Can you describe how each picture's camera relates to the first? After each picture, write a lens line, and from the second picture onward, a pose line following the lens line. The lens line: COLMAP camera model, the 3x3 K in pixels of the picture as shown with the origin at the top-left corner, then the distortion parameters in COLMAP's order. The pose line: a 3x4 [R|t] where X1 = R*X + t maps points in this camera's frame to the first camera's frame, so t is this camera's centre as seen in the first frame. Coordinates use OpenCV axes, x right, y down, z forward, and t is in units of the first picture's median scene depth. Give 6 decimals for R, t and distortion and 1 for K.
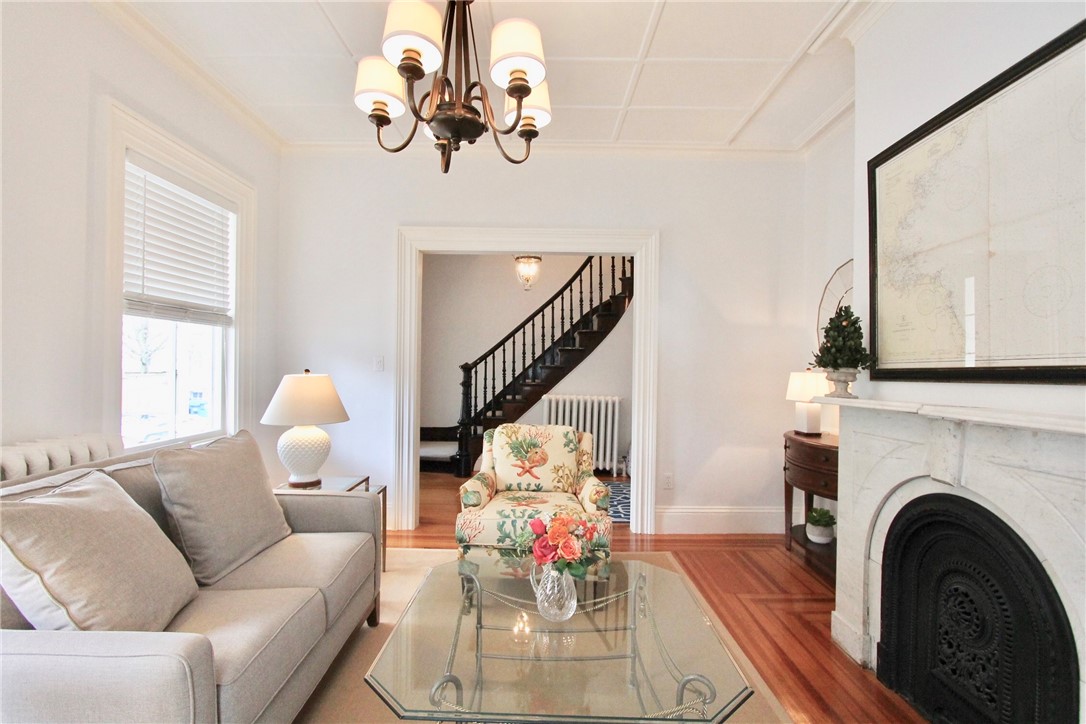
lens RADIAL K [[529.1, 0, 570.4], [0, 529.1, 368.5], [0, 0, 1]] dist [0.000969, 0.000736]
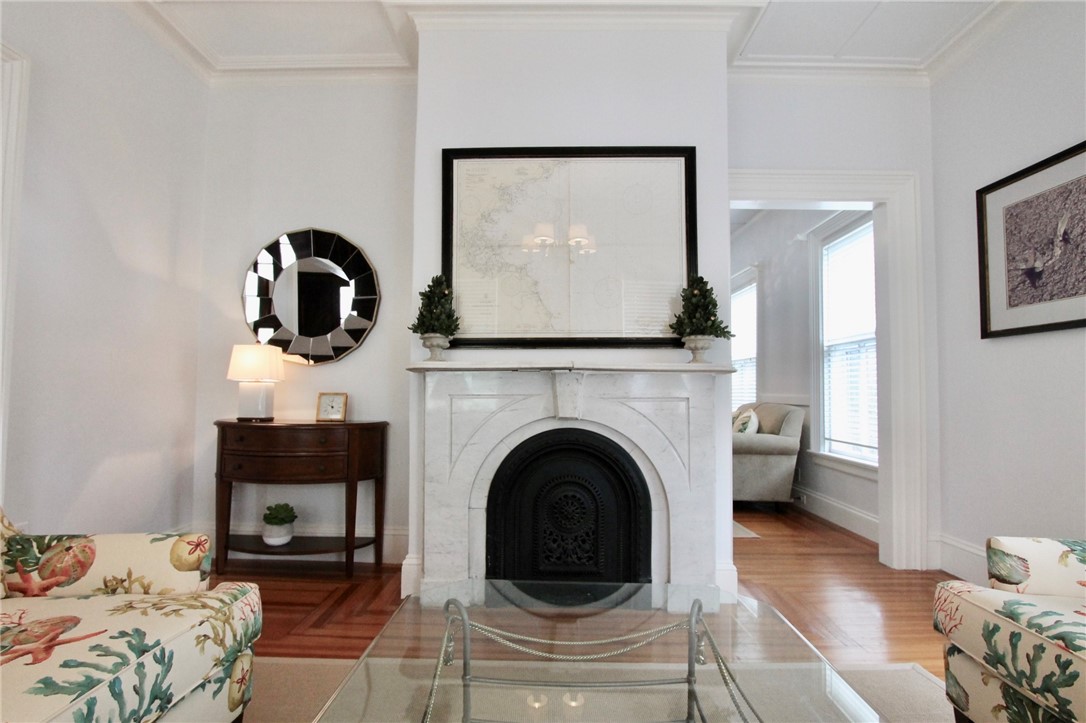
lens RADIAL K [[509.4, 0, 538.5], [0, 509.4, 365.2], [0, 0, 1]] dist [-0.017909, 0.001793]
pose [[0.069676, 0.030930, 0.997090, -0.500533], [-0.006285, 0.999513, -0.030565, 0.094658], [-0.997550, -0.004137, 0.069837, 0.799507]]
